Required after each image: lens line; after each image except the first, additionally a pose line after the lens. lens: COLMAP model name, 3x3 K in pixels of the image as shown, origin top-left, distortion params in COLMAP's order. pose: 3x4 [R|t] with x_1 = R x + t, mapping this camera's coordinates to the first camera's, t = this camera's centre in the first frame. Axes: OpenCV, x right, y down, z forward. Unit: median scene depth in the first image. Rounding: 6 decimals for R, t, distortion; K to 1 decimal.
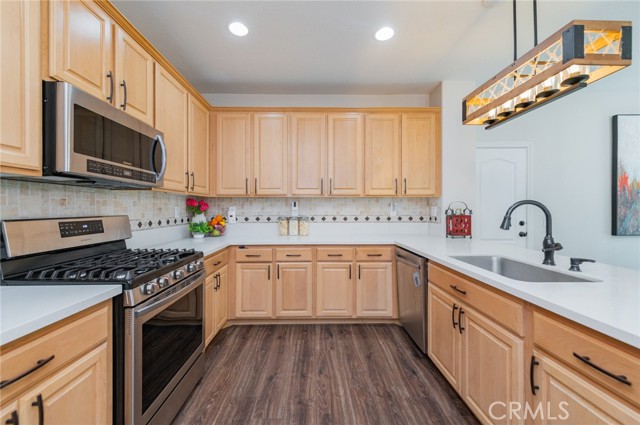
lens RADIAL K [[276.6, 0, 353.1], [0, 276.6, 207.4], [0, 0, 1]] dist [0.007347, -0.002755]
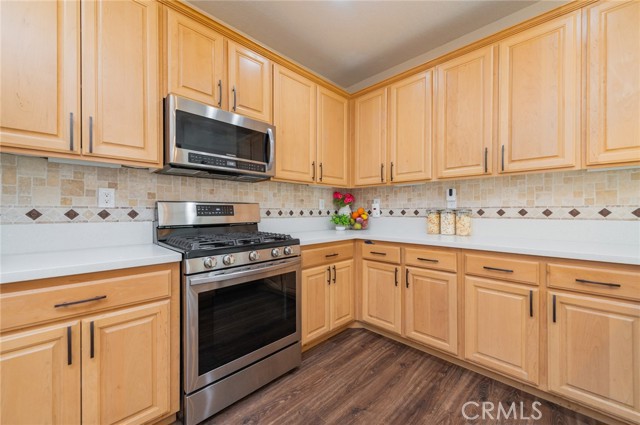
lens RADIAL K [[276.6, 0, 290.4], [0, 276.6, 212.0], [0, 0, 1]] dist [0.007347, -0.002755]
pose [[0.597156, 0.000505, -0.802125, 0.149786], [0.005816, 0.999971, 0.004959, 0.042613], [0.802104, -0.007627, 0.597135, 0.281528]]
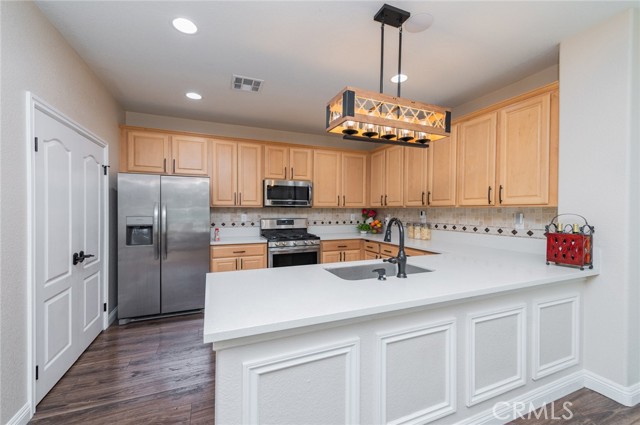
lens RADIAL K [[276.6, 0, 289.0], [0, 276.6, 213.0], [0, 0, 1]] dist [0.007347, -0.002755]
pose [[0.252350, 0.015417, -0.967513, 0.990651], [-0.001226, 0.999877, 0.015613, -0.037616], [0.967635, -0.002754, 0.252337, 0.176114]]
